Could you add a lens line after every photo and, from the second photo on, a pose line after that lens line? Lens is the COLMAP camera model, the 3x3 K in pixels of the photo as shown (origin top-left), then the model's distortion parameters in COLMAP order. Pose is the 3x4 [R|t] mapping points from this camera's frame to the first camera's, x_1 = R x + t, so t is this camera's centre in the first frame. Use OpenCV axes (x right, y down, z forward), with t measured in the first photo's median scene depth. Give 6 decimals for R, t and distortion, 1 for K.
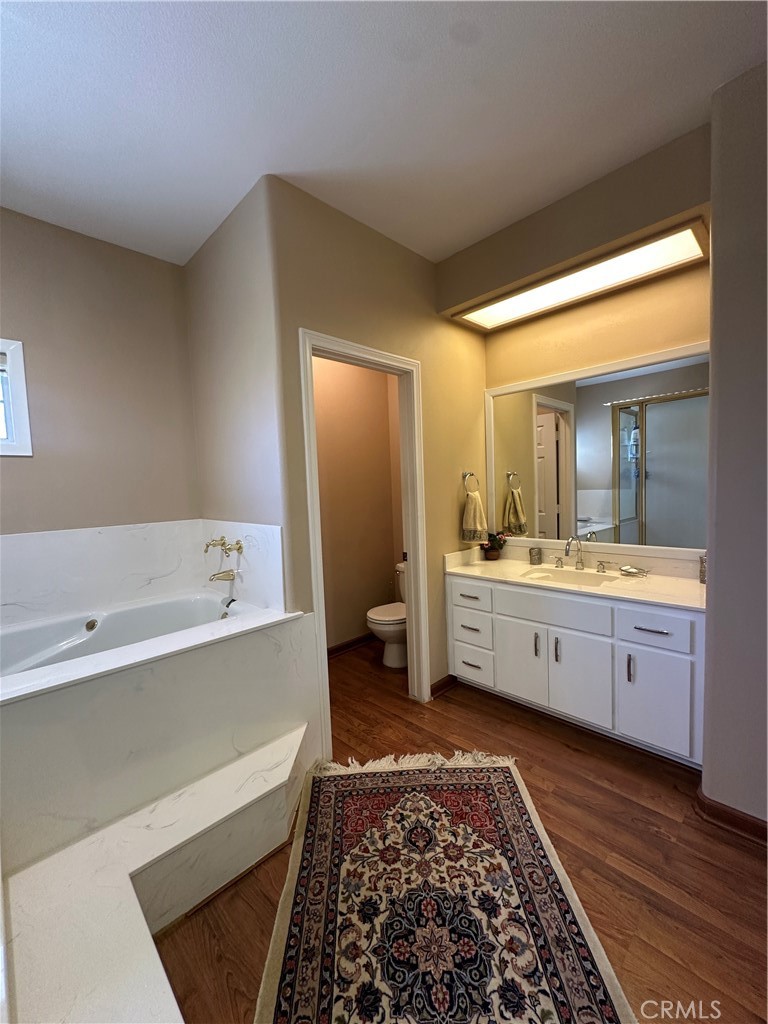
lens RADIAL K [[410.1, 0, 382.6], [0, 410.1, 513.3], [0, 0, 1]] dist [-0.002646, 0.000900]
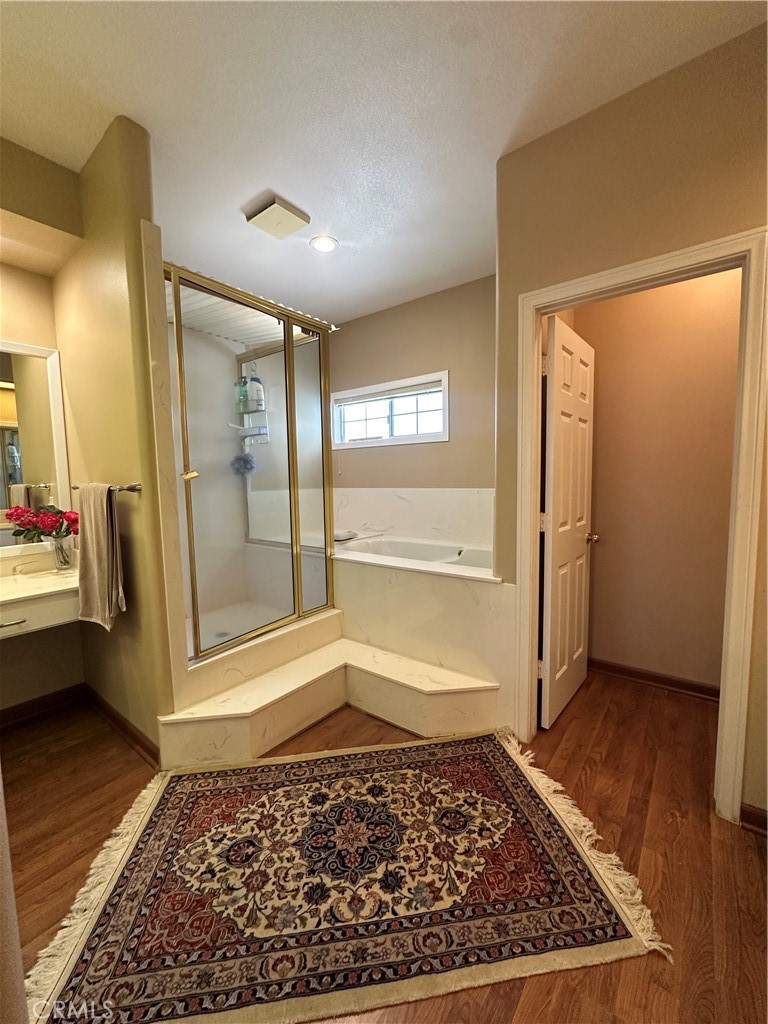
lens RADIAL K [[410.1, 0, 383.1], [0, 410.1, 512.9], [0, 0, 1]] dist [-0.002646, 0.000900]
pose [[0.139060, 0.121524, -0.982799, 1.093939], [-0.054011, 0.991895, 0.115006, -0.043726], [0.988810, 0.037089, 0.144496, 0.779720]]
